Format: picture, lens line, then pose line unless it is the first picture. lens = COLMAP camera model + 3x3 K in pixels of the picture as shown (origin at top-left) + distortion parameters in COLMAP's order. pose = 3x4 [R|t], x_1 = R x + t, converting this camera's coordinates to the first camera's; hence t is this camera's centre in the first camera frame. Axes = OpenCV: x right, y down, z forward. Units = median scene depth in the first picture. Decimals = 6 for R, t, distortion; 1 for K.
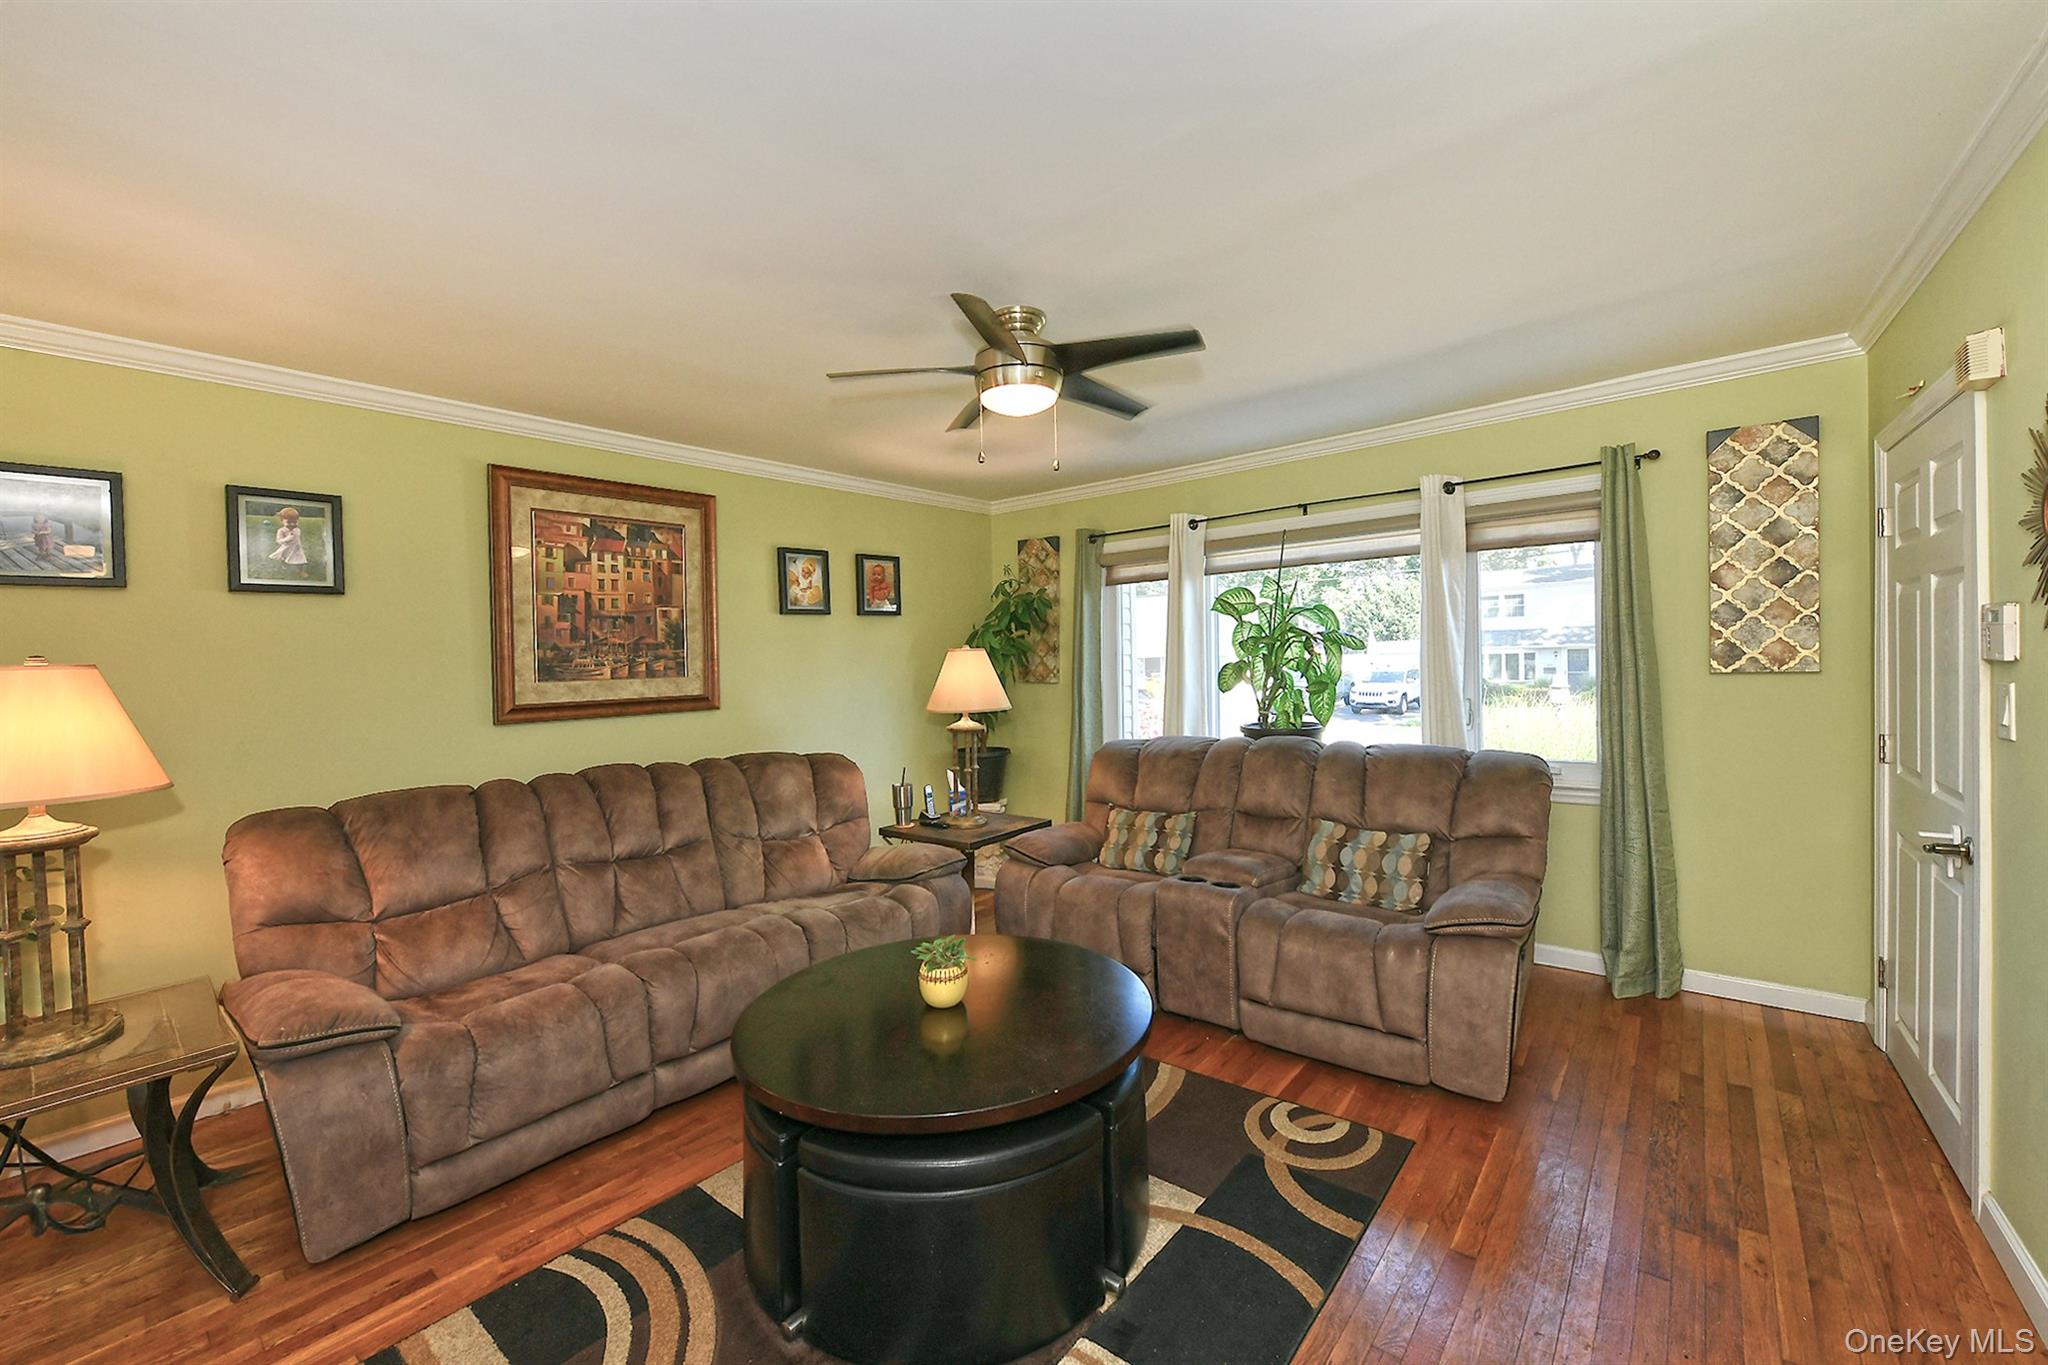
lens RADIAL K [[820.5, 0, 1061.8], [0, 820.5, 652.8], [0, 0, 1]] dist [-0.003514, 0.000021]
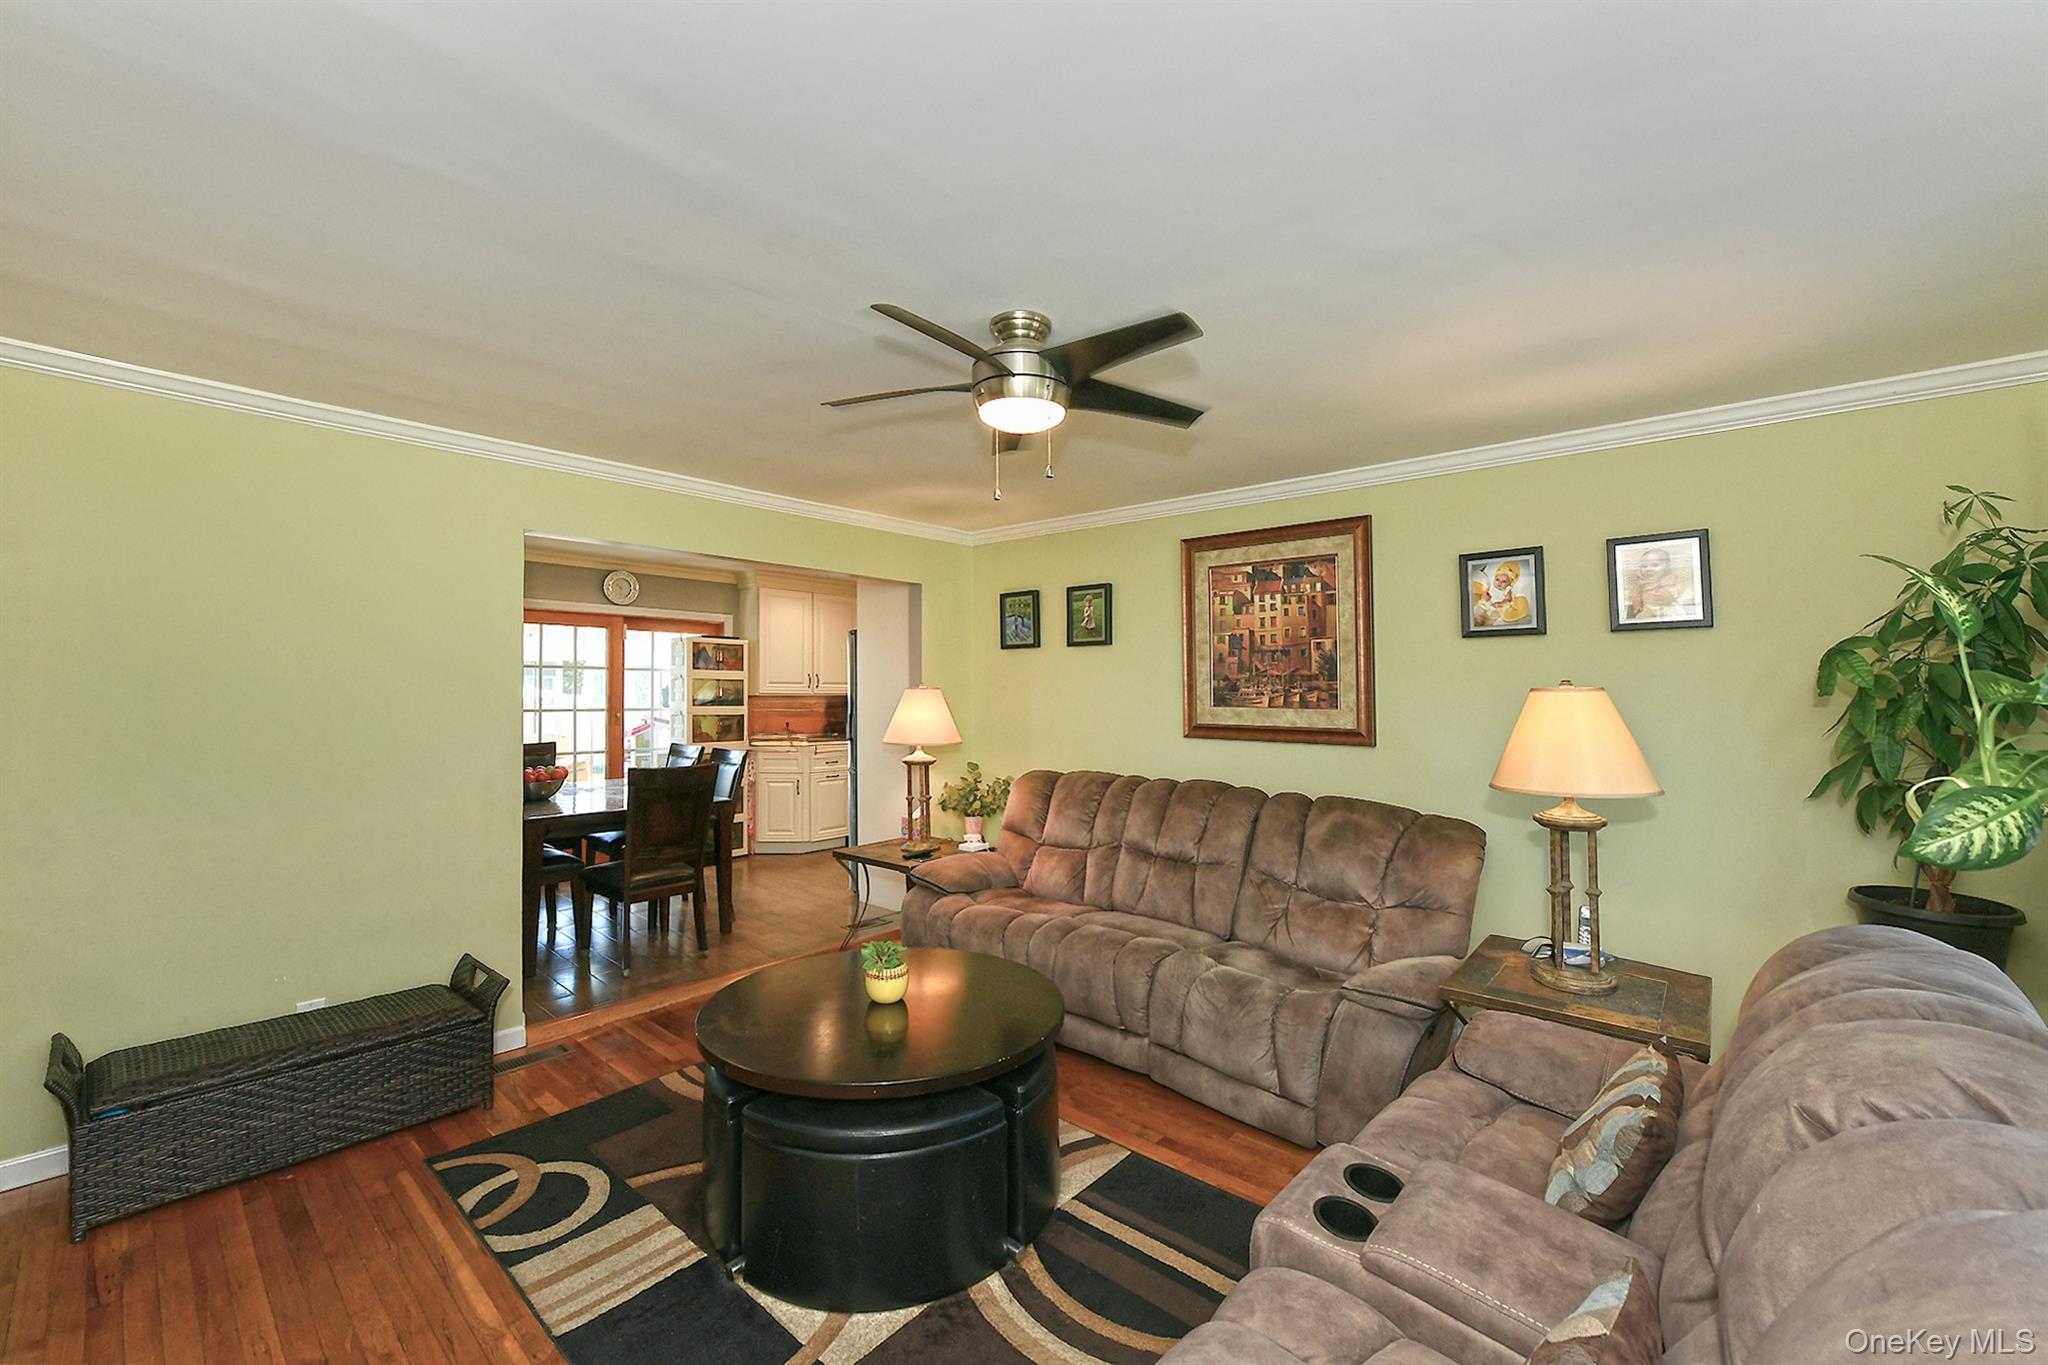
lens RADIAL K [[820.5, 0, 1006.9], [0, 820.5, 669.3], [0, 0, 1]] dist [-0.003514, 0.000021]
pose [[-0.053541, -0.002583, -0.998562, 0.592483], [-0.004158, 0.999989, -0.002364, -0.015819], [0.998557, 0.004025, -0.053551, 0.732038]]
